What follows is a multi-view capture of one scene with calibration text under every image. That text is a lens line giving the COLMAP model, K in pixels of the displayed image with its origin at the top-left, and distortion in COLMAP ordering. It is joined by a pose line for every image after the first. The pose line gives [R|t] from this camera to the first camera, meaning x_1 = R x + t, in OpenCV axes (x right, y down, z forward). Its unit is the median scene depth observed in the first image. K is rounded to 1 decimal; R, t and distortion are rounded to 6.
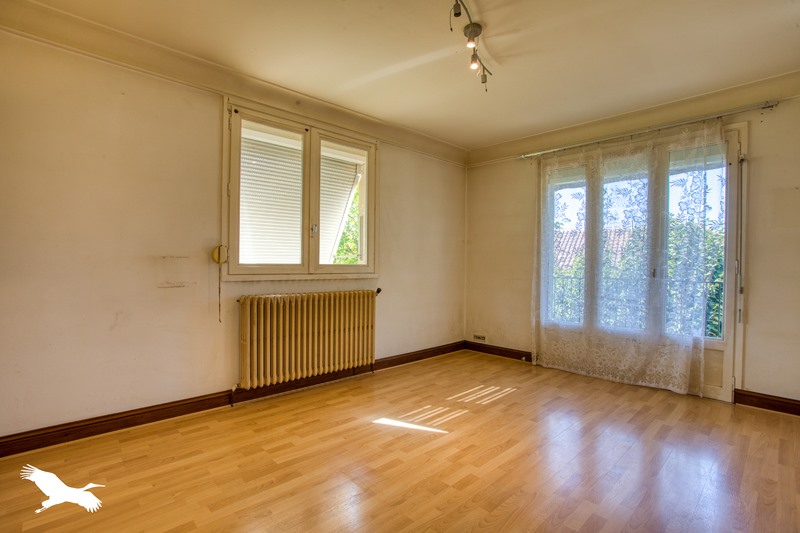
lens RADIAL K [[388.1, 0, 400.0], [0, 388.1, 266.5], [0, 0, 1]] dist [-0.001677, -0.000257]
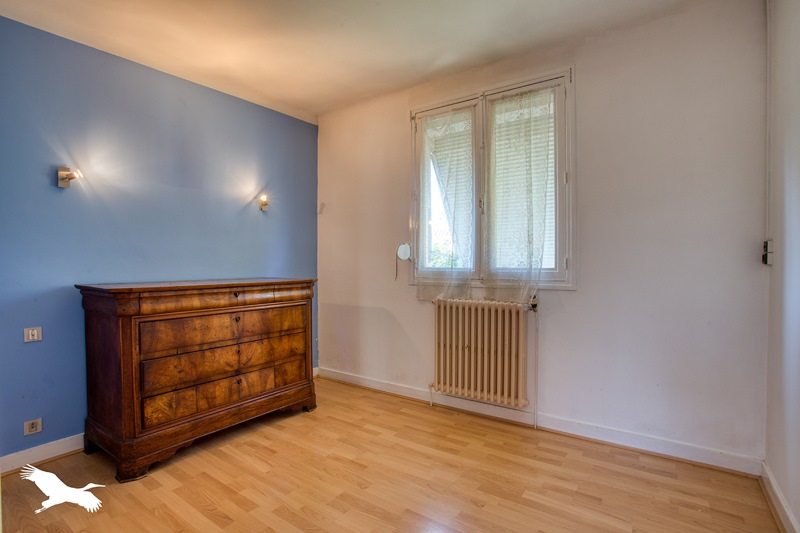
lens RADIAL K [[388.1, 0, 400.0], [0, 388.1, 266.5], [0, 0, 1]] dist [-0.001677, -0.000257]
pose [[0.224319, -0.008548, -0.974478, 0.530135], [-0.004145, 0.999944, -0.009725, 0.006731], [0.974507, 0.006221, 0.224271, 0.649784]]
